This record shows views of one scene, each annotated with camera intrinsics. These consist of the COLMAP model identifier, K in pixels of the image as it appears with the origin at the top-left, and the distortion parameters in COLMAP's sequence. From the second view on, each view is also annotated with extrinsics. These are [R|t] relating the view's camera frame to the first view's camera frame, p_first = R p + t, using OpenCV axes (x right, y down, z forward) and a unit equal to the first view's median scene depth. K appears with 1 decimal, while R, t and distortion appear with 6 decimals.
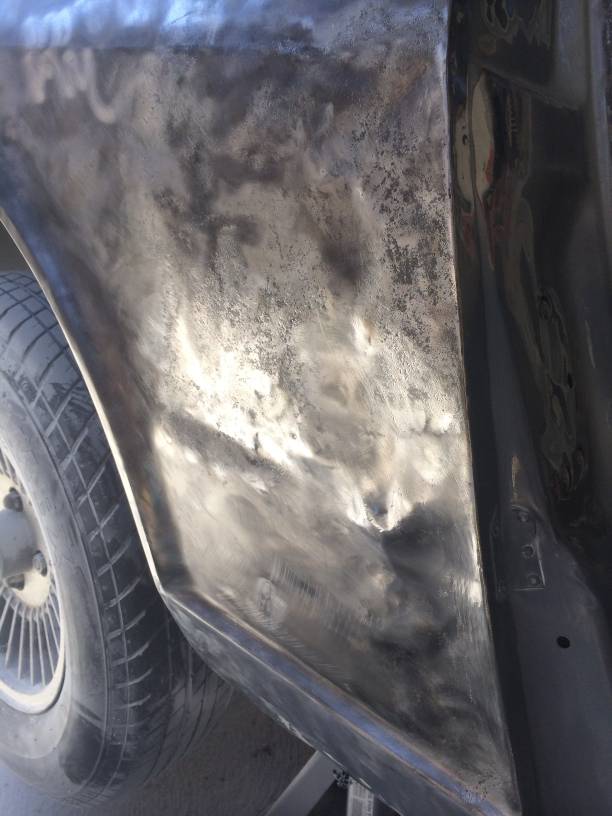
lens RADIAL K [[717.6, 0, 305.9], [0, 717.6, 411.8], [0, 0, 1]] dist [0.061084, -0.096455]
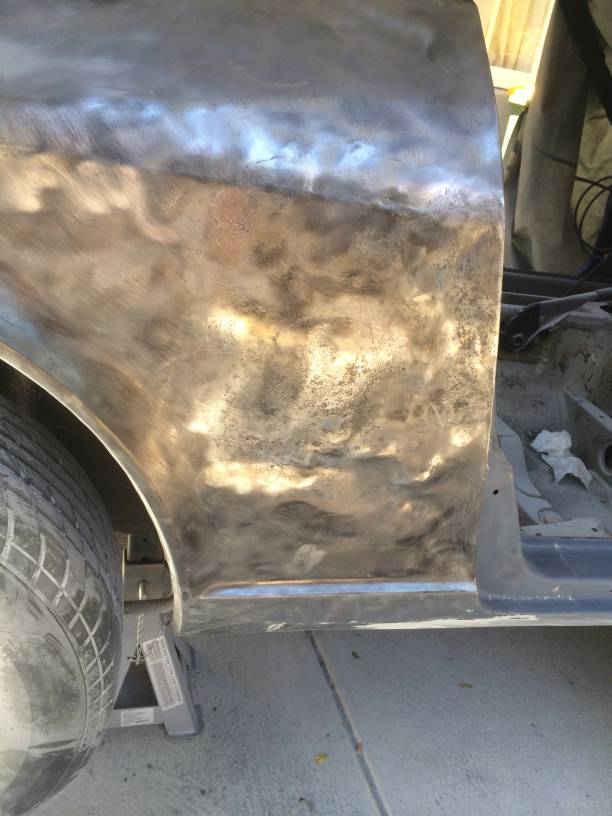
lens RADIAL K [[717.6, 0, 303.8], [0, 717.6, 405.8], [0, 0, 1]] dist [0.061084, -0.096455]
pose [[0.574146, -0.374355, 0.728159, -1.236366], [0.147655, 0.922111, 0.357644, -0.651509], [-0.805329, -0.097824, 0.584701, 0.281625]]
